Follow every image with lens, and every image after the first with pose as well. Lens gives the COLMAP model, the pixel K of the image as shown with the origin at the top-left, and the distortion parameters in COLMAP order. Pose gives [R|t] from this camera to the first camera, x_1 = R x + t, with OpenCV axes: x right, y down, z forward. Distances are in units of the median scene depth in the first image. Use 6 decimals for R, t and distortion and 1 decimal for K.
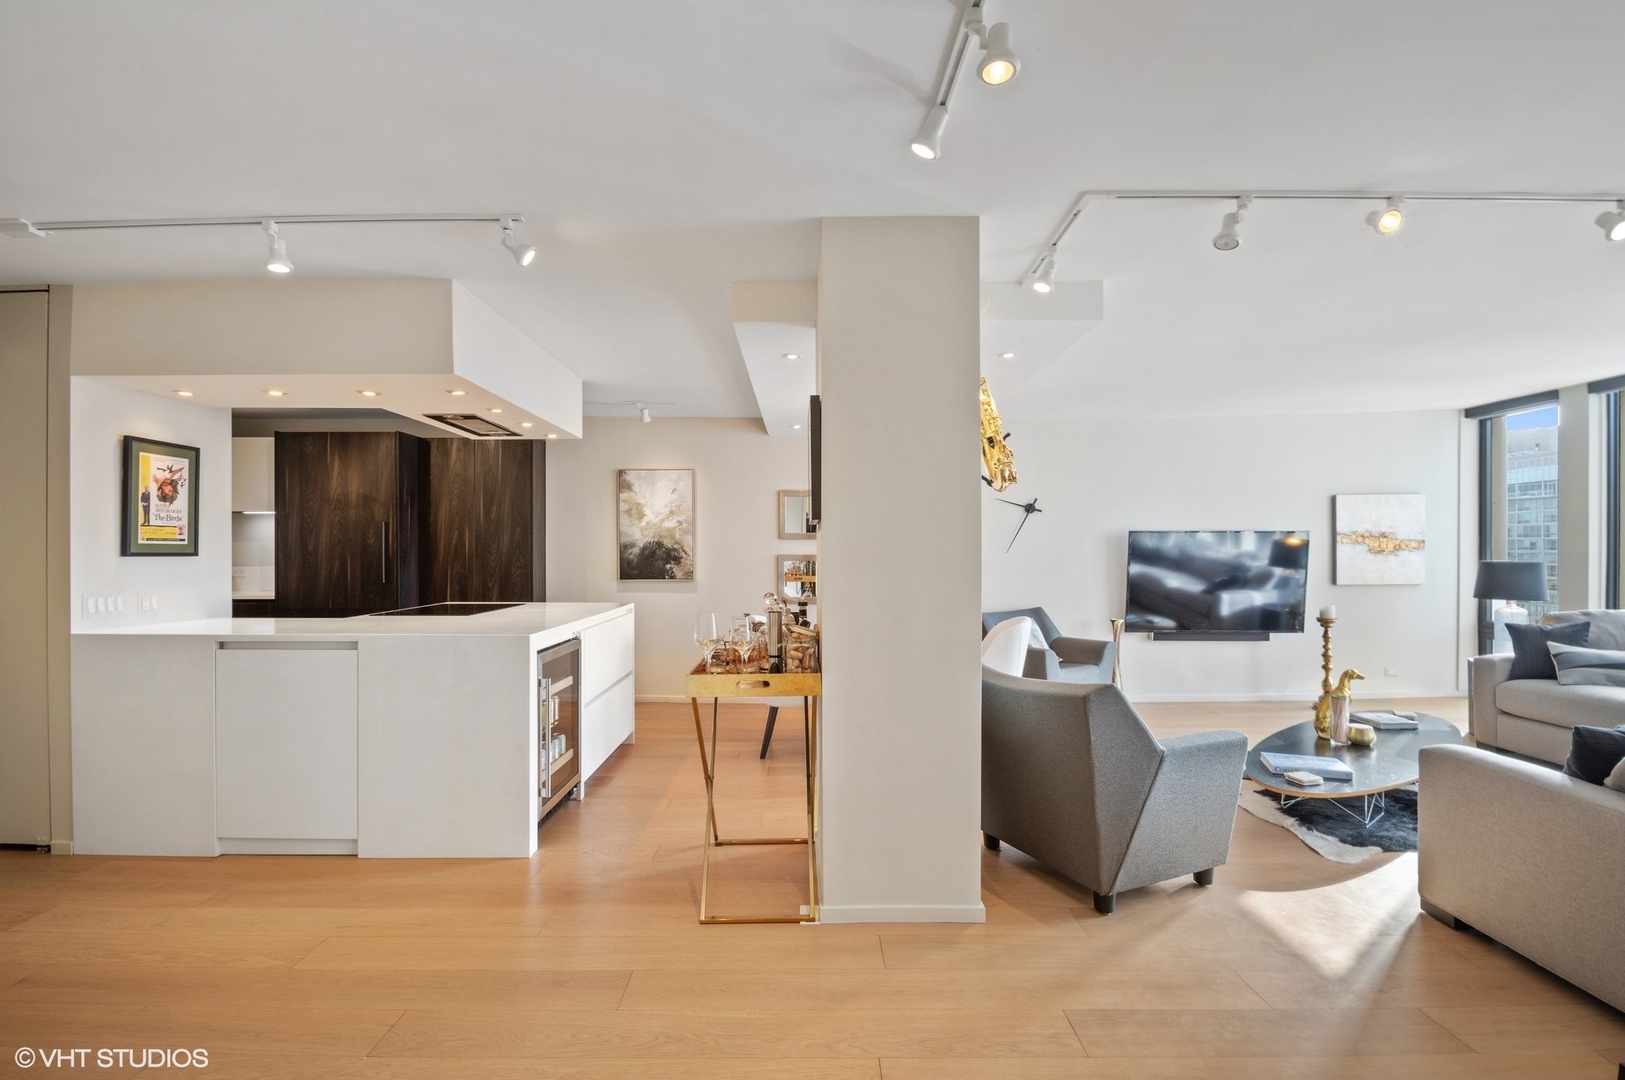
lens RADIAL K [[723.6, 0, 807.9], [0, 723.6, 556.4], [0, 0, 1]] dist [-0.001746, -0.007027]
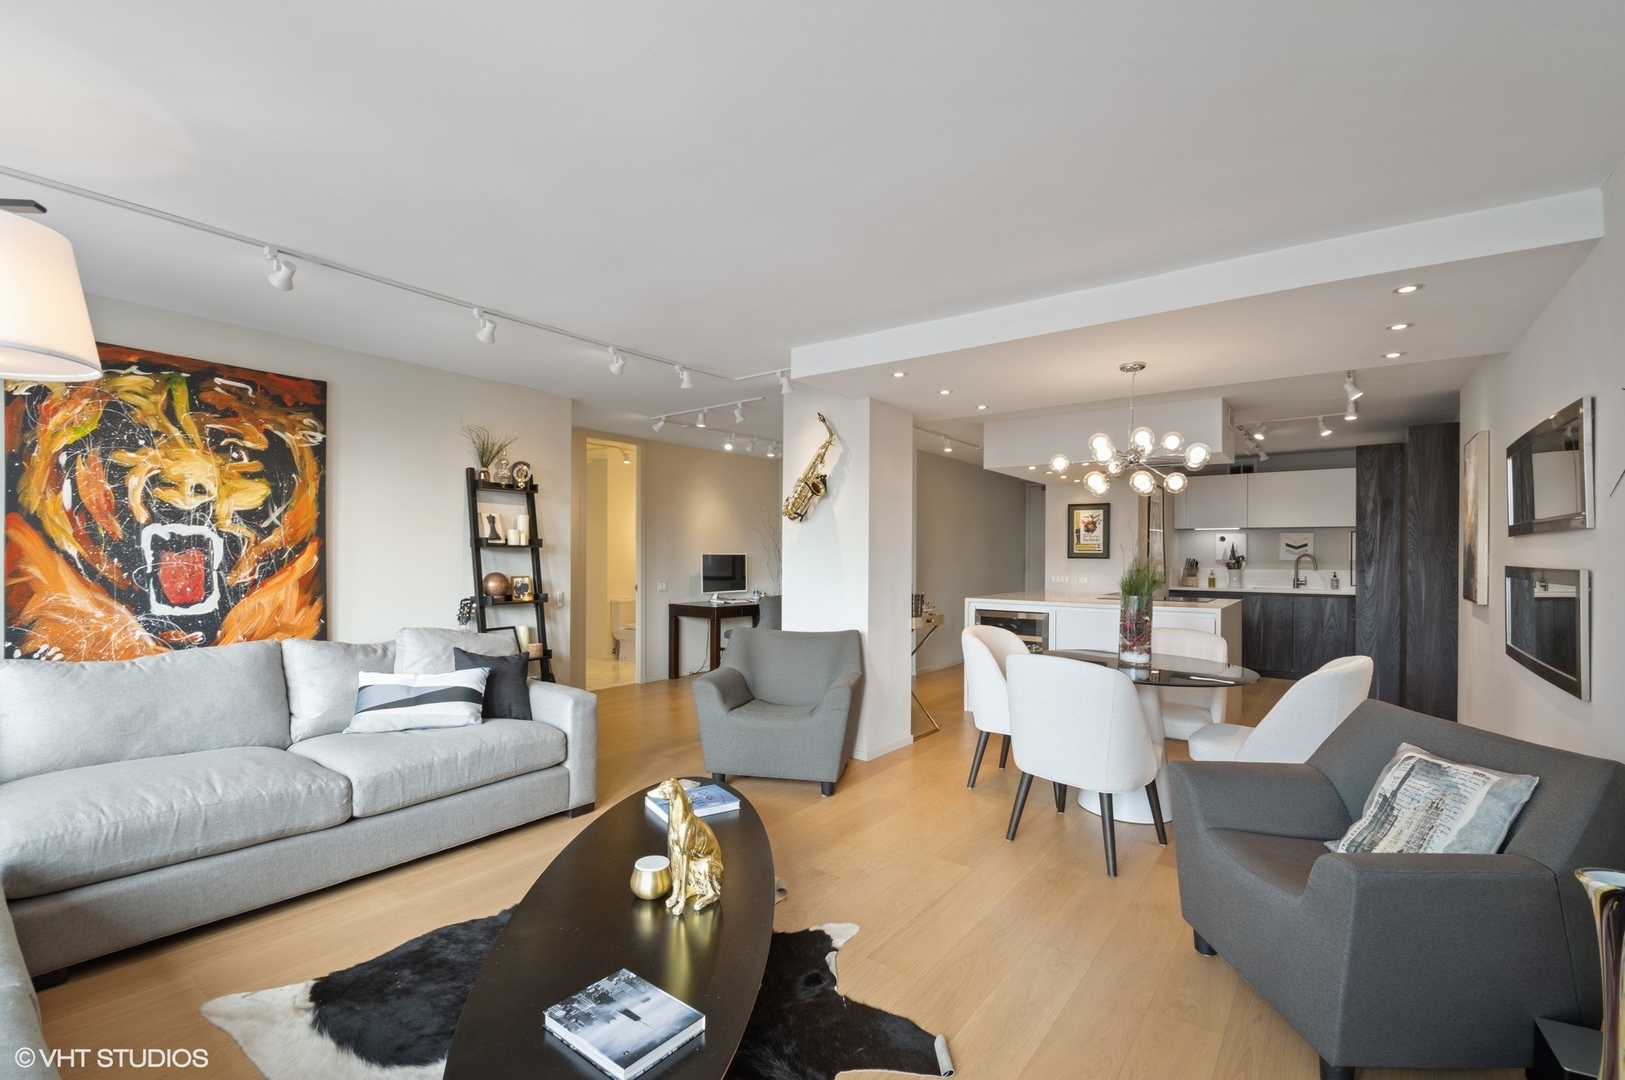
lens RADIAL K [[723.6, 0, 802.9], [0, 723.6, 553.6], [0, 0, 1]] dist [-0.001746, -0.007027]
pose [[-0.602120, -0.002668, -0.798401, 1.010090], [-0.011391, 0.999921, 0.005249, -0.012414], [0.798324, 0.012255, -0.602103, 1.264991]]
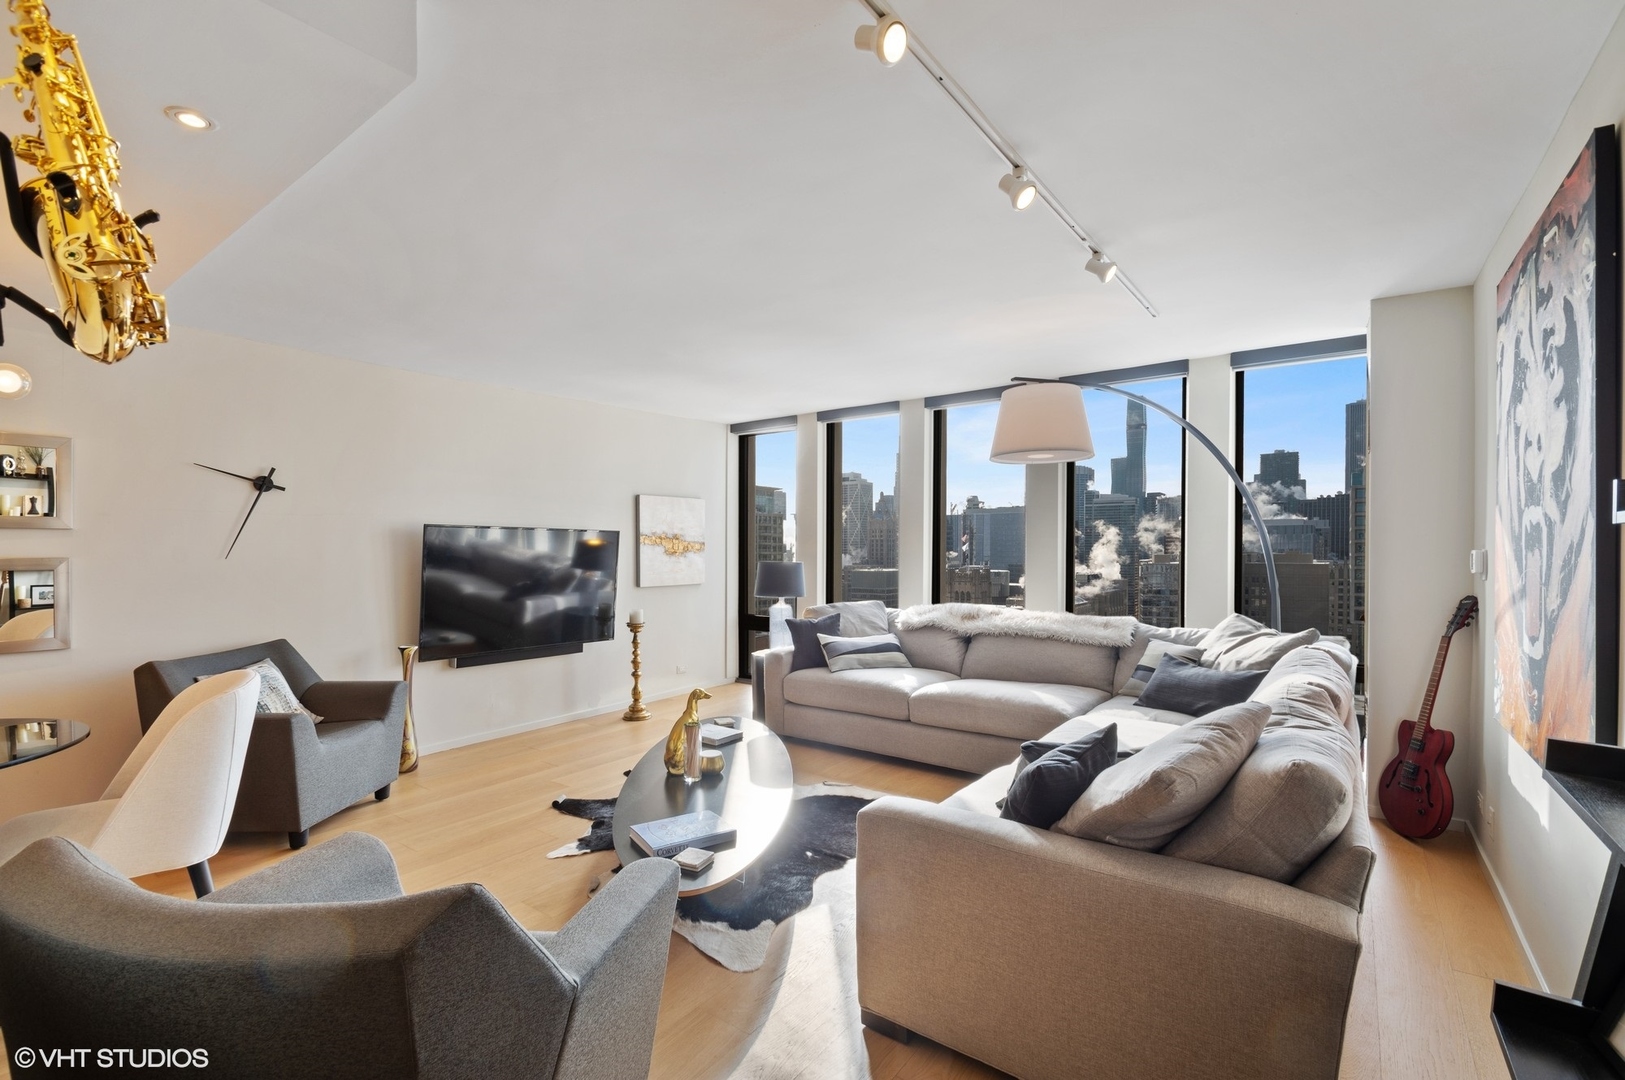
lens RADIAL K [[723.6, 0, 797.7], [0, 723.6, 553.7], [0, 0, 1]] dist [-0.001746, -0.007027]
pose [[0.604029, -0.002233, 0.796959, 0.117758], [0.006266, 0.999978, -0.001947, -0.002884], [-0.796938, 0.006170, 0.604030, 0.339297]]
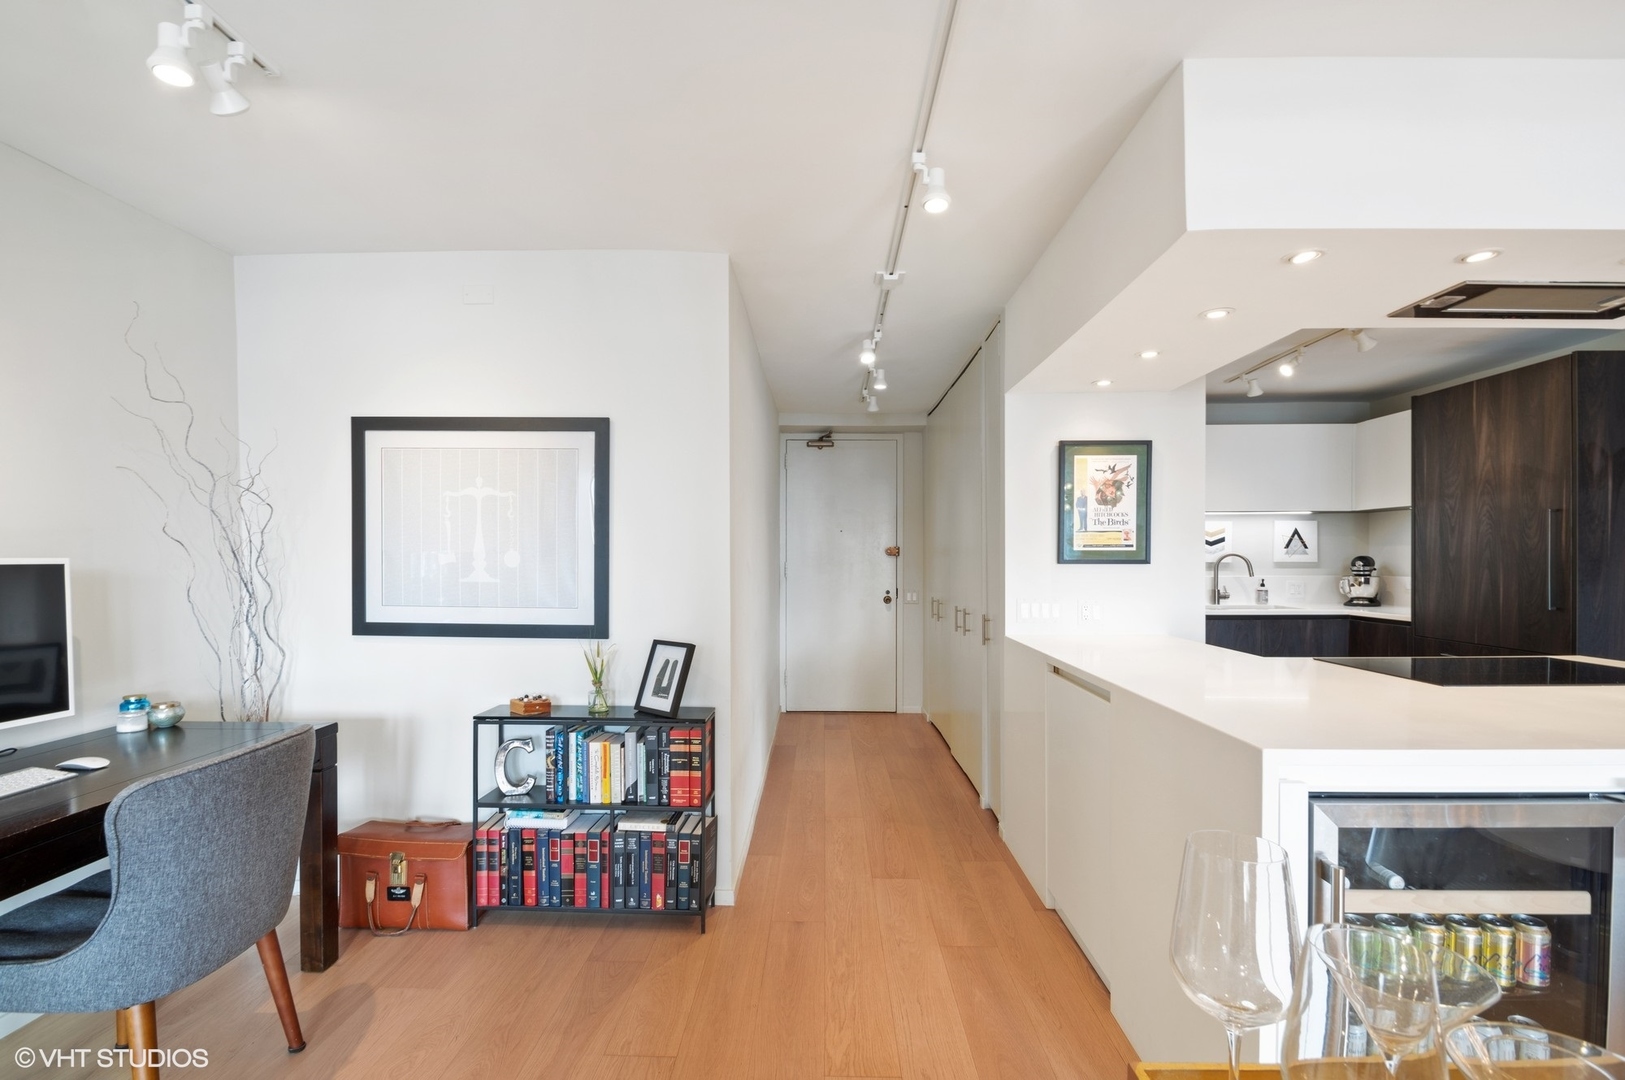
lens RADIAL K [[723.6, 0, 799.9], [0, 723.6, 565.6], [0, 0, 1]] dist [-0.001746, -0.007027]
pose [[-0.037983, 0.011053, -0.999217, 0.044451], [-0.004731, 0.999926, 0.011241, -0.004913], [0.999267, 0.005155, -0.037928, 0.505872]]
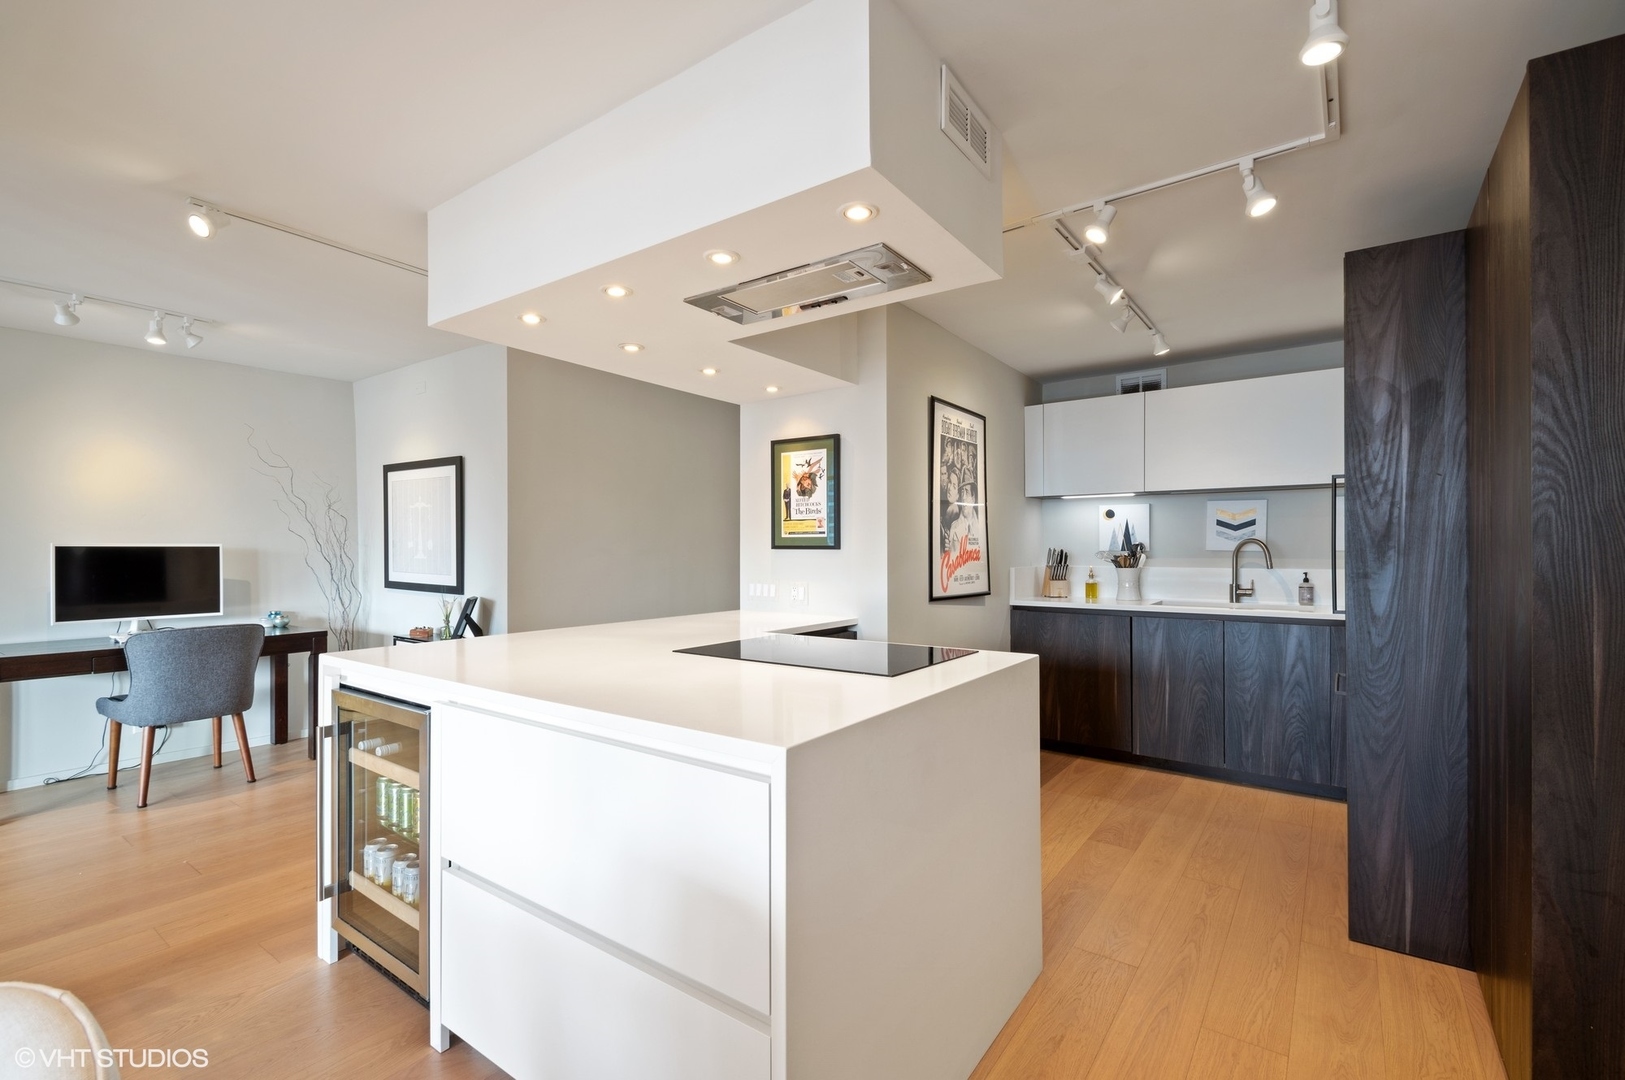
lens RADIAL K [[723.6, 0, 810.2], [0, 723.6, 540.6], [0, 0, 1]] dist [-0.001746, -0.007027]
pose [[-0.586858, -0.007934, -0.809651, -0.054202], [-0.005174, 0.999968, -0.006048, -0.004970], [0.809673, 0.000640, -0.586881, 1.270914]]
